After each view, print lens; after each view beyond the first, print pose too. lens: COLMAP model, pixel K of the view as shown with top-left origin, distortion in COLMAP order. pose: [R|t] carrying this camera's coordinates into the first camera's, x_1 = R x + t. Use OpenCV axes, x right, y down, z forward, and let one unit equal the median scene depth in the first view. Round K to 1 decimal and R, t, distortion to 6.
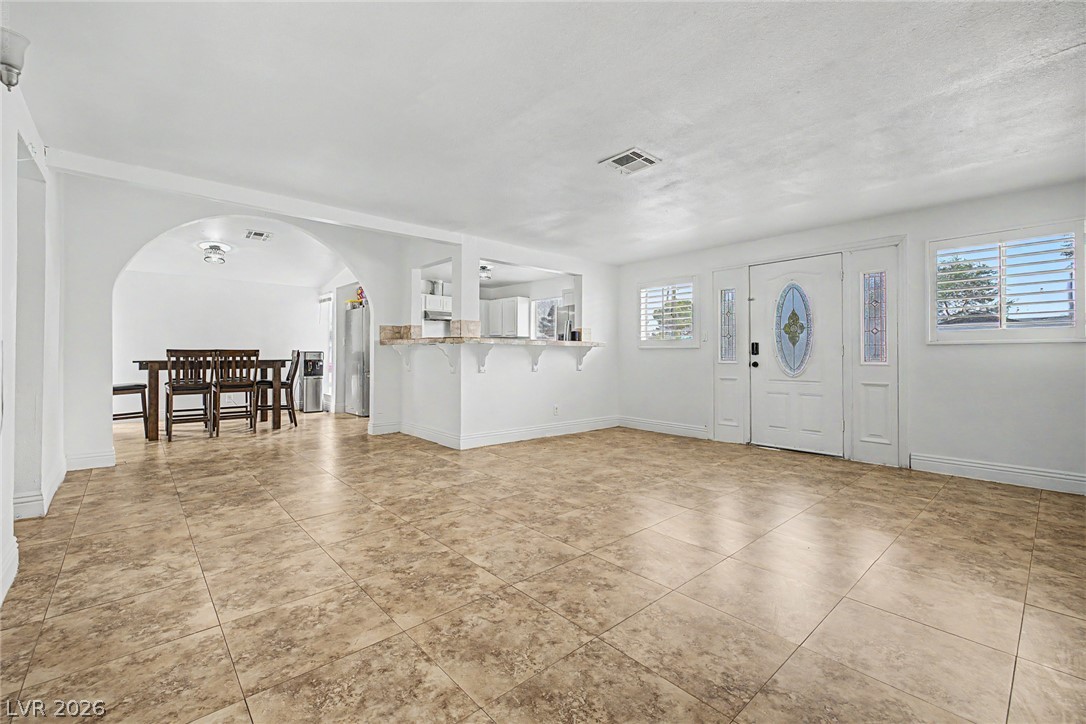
lens RADIAL K [[460.4, 0, 534.8], [0, 460.4, 362.4], [0, 0, 1]] dist [0.001419, -0.000711]
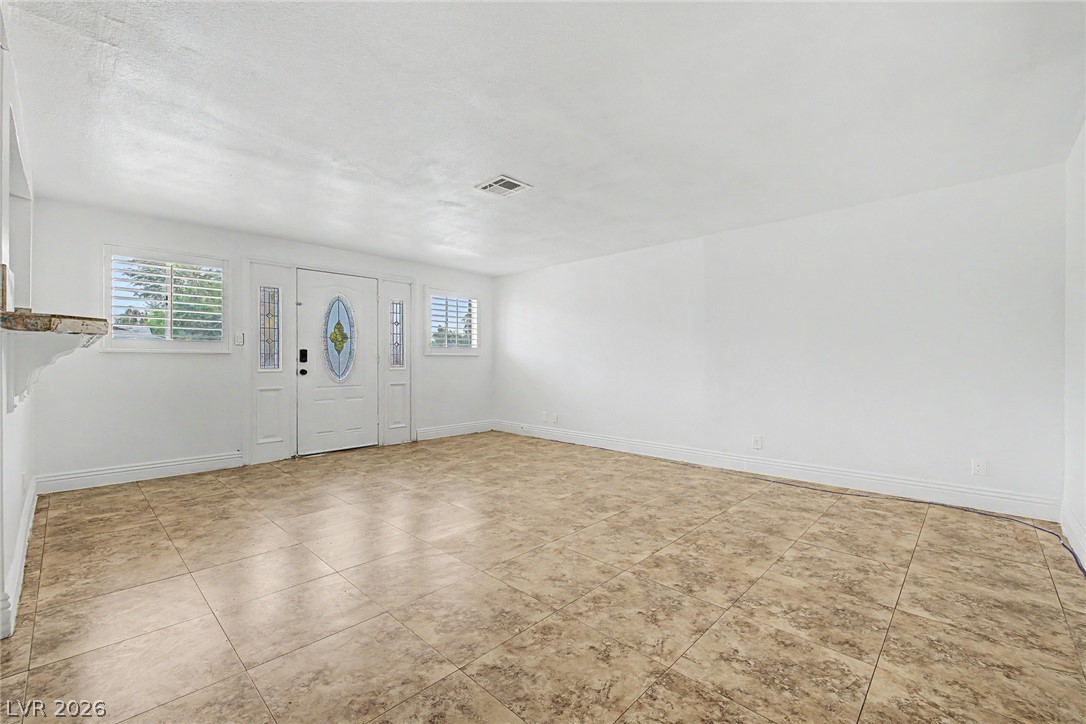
lens RADIAL K [[460.4, 0, 543.0], [0, 460.4, 362.3], [0, 0, 1]] dist [0.001419, -0.000711]
pose [[-0.095769, -0.002270, 0.995401, -1.096290], [0.016629, 0.999854, 0.003880, -0.024506], [-0.995265, 0.016924, -0.095717, 1.248536]]
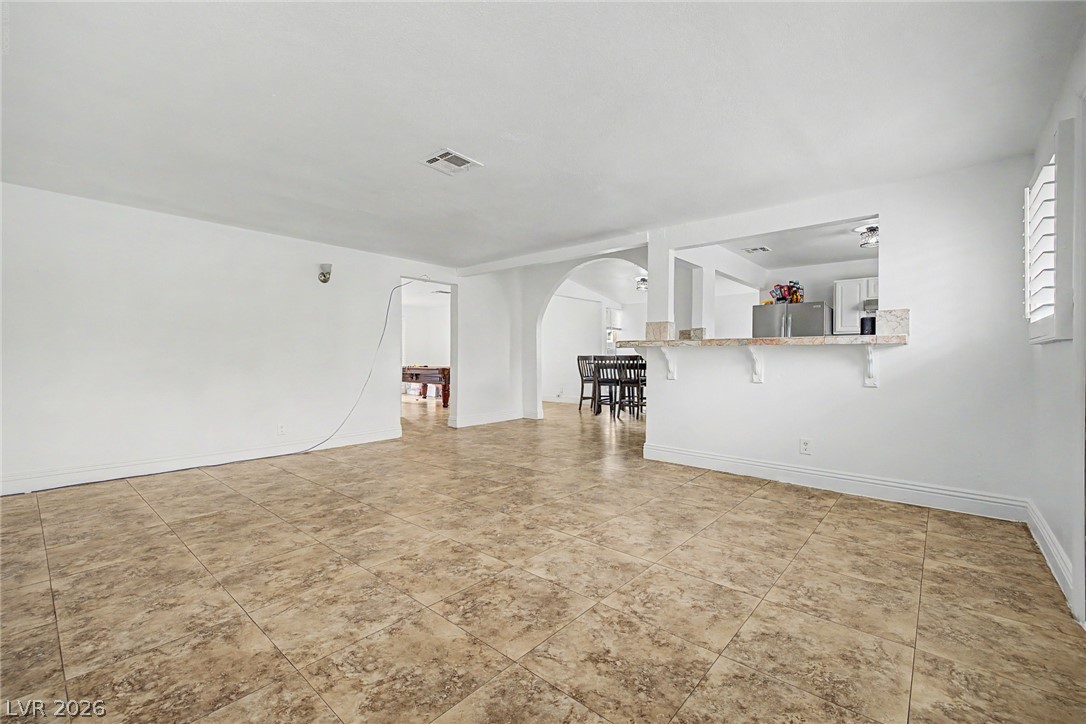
lens RADIAL K [[460.4, 0, 534.2], [0, 460.4, 354.9], [0, 0, 1]] dist [0.001419, -0.000711]
pose [[0.124347, -0.009761, -0.992191, 1.499484], [-0.021409, 0.999692, -0.012518, -0.015393], [0.992008, 0.022799, 0.124100, 1.298523]]
